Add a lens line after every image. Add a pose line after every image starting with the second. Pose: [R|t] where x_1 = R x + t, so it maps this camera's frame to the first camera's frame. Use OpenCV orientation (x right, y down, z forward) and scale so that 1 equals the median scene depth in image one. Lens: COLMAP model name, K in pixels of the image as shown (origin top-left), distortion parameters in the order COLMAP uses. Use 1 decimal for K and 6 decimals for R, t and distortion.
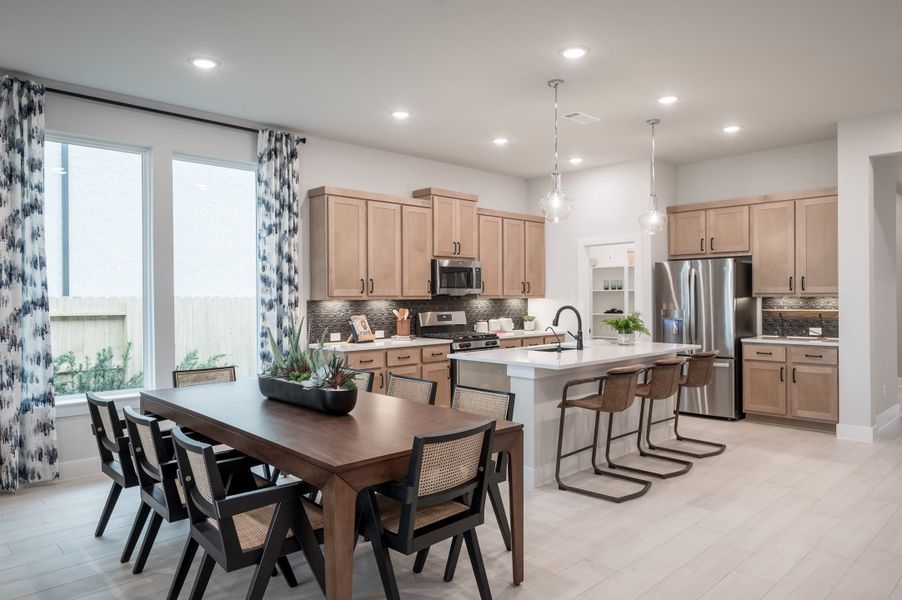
lens RADIAL K [[604.5, 0, 445.3], [0, 604.5, 298.4], [0, 0, 1]] dist [-0.003847, -0.003707]
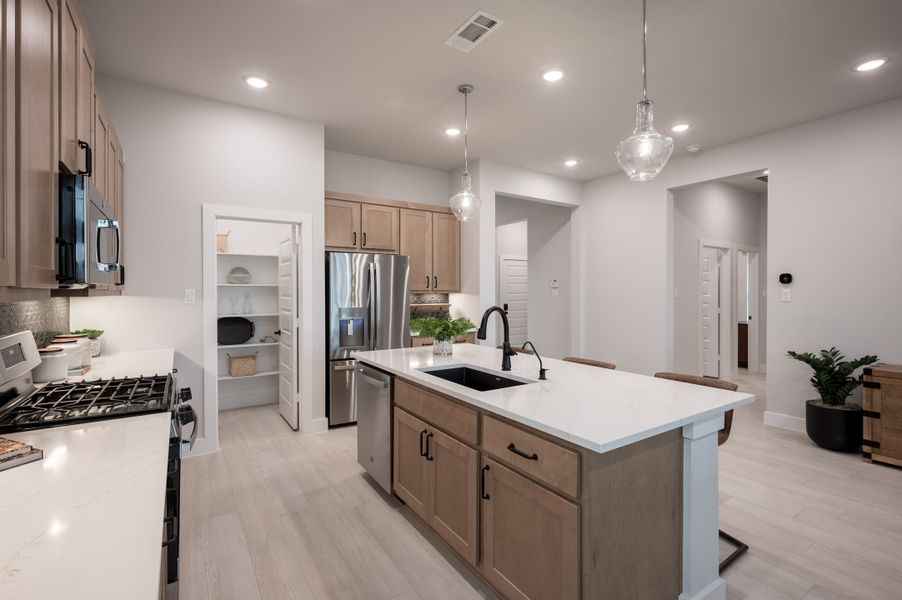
lens RADIAL K [[417.3, 0, 456.0], [0, 417.3, 291.7], [0, 0, 1]] dist [-0.002684, -0.000267]
pose [[0.173958, 0.004729, 0.984742, -0.235453], [0.003570, 0.999979, -0.005433, -0.001525], [-0.984747, 0.004461, 0.173938, 0.884814]]
